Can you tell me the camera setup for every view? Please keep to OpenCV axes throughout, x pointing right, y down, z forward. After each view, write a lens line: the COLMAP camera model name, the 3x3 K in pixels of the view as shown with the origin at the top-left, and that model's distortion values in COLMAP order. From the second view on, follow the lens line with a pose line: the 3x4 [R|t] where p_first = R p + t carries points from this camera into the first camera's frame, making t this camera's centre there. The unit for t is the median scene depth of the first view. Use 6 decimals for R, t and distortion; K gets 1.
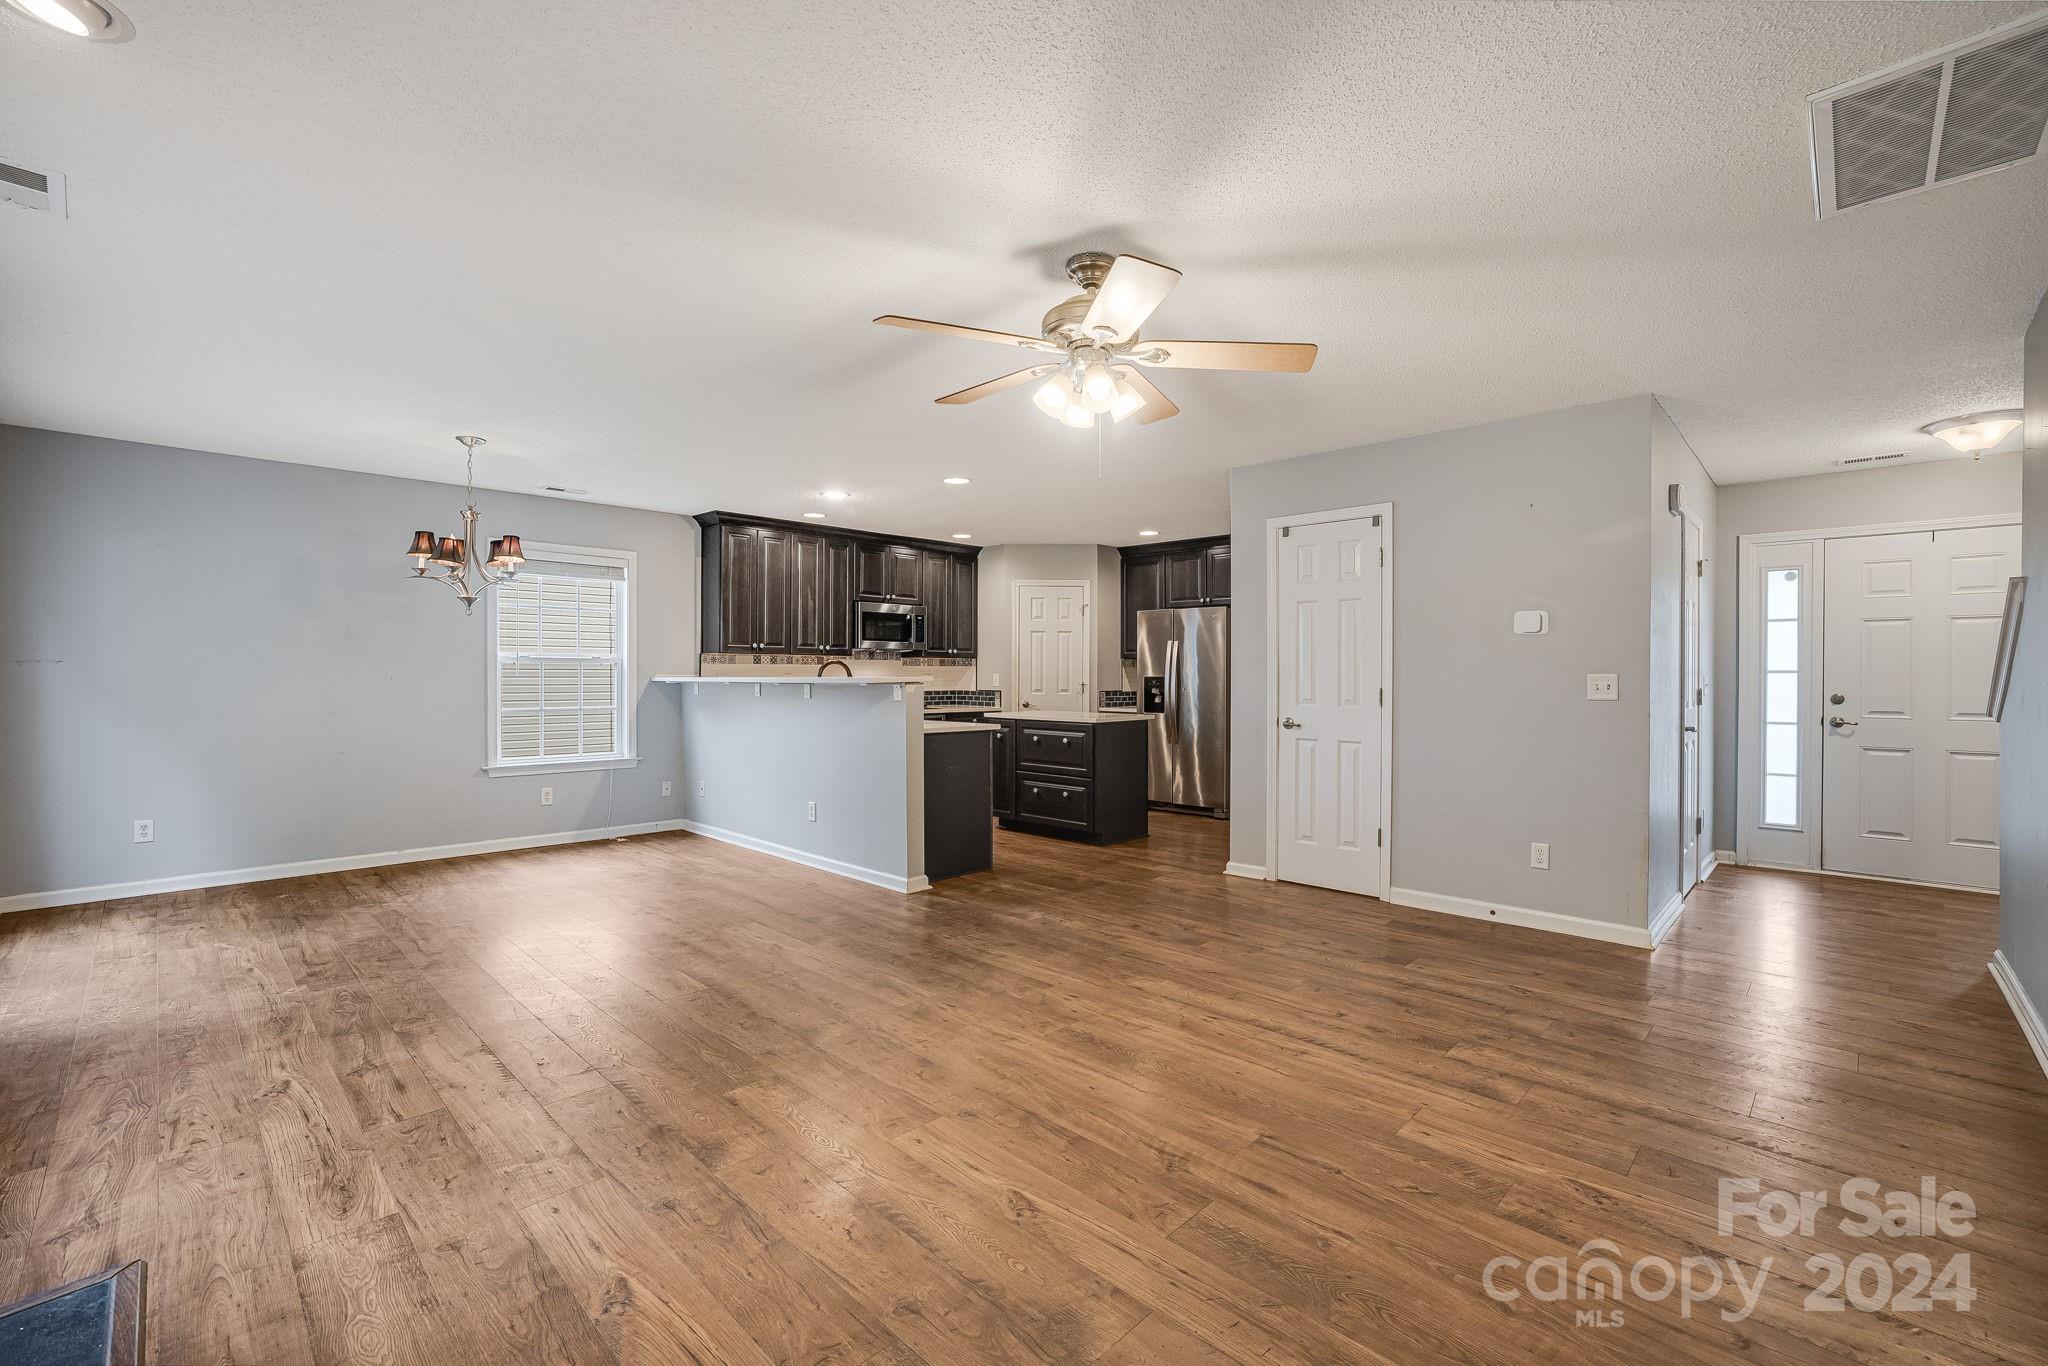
lens RADIAL K [[846.9, 0, 1024.0], [0, 846.9, 683.0], [0, 0, 1]] dist [-0.011933, 0.000619]
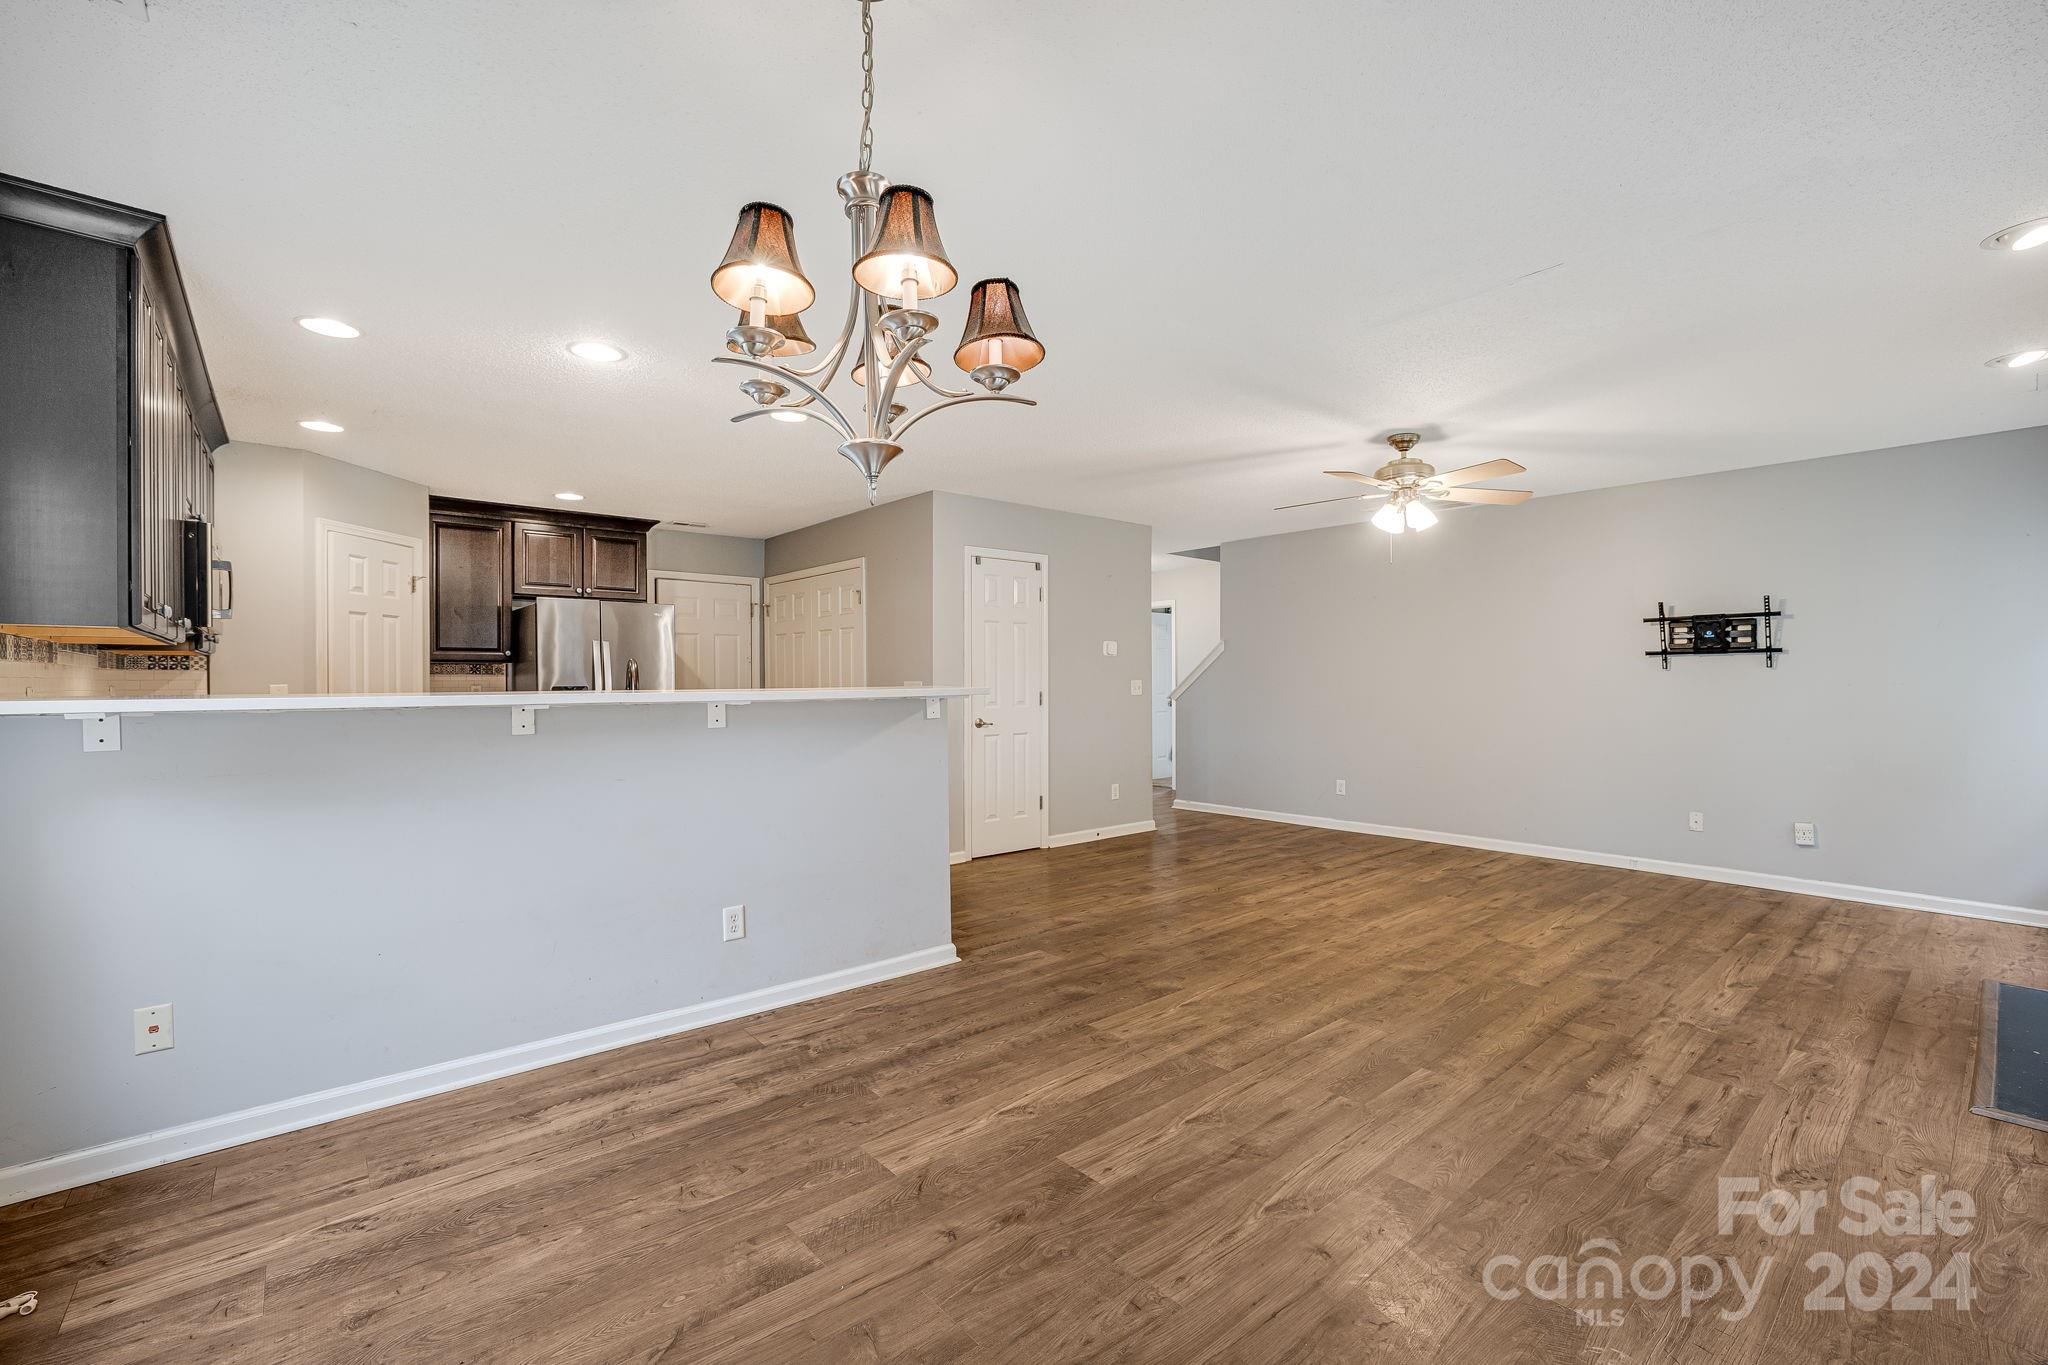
lens RADIAL K [[878.9, 0, 1024.0], [0, 878.9, 682.5], [0, 0, 1]] dist [-0.011108, -0.000519]
pose [[0.087163, 0.001356, 0.996193, -1.655163], [0.011188, 0.999935, -0.002340, -0.008311], [-0.996131, 0.011349, 0.087142, 1.534418]]
